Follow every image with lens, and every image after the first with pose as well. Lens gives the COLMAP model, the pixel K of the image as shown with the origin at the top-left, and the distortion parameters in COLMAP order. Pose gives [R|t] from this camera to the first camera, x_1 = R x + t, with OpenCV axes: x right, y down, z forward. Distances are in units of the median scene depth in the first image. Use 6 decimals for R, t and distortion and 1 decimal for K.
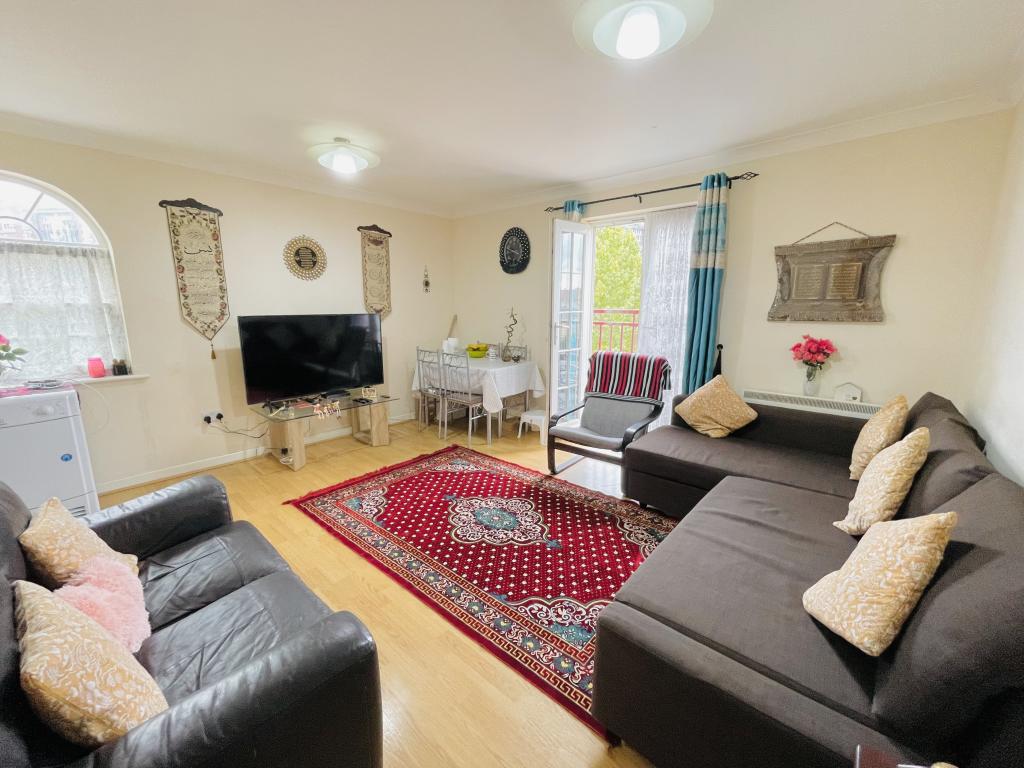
lens RADIAL K [[413.8, 0, 516.5], [0, 413.8, 388.3], [0, 0, 1]] dist [0.003057, -0.000066]
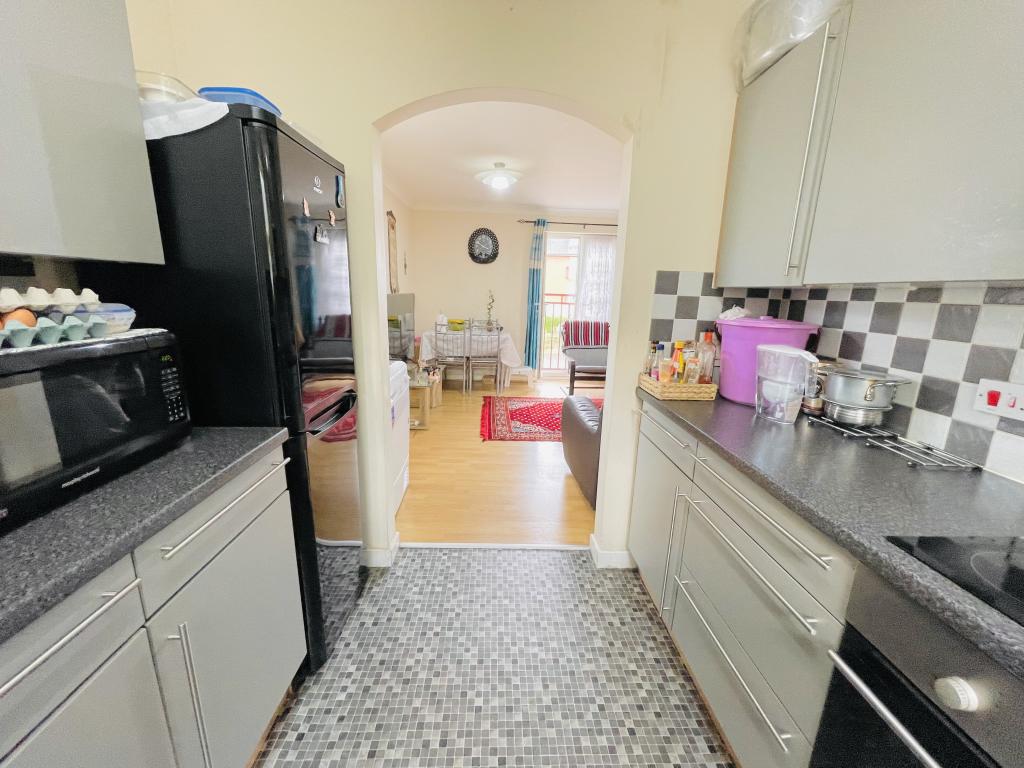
lens RADIAL K [[413.8, 0, 511.1], [0, 413.8, 388.1], [0, 0, 1]] dist [0.003057, -0.000066]
pose [[0.727177, -0.135187, 0.673007, -1.224352], [0.108609, 0.990725, 0.081657, 0.017703], [-0.677804, 0.013716, 0.735115, -0.012091]]
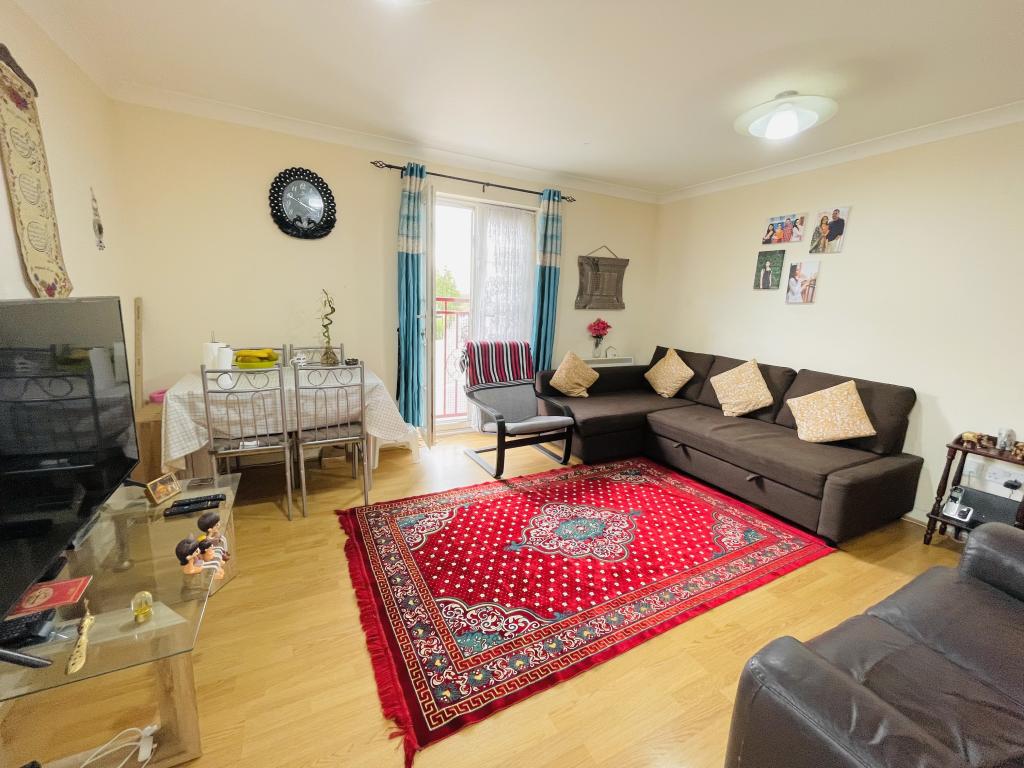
lens RADIAL K [[413.8, 0, 510.7], [0, 413.8, 385.6], [0, 0, 1]] dist [0.003057, -0.000066]
pose [[0.366748, -0.177433, 0.913243, -0.755206], [0.148502, 0.980223, 0.130809, -0.117631], [-0.918391, 0.087644, 0.385844, 0.649590]]
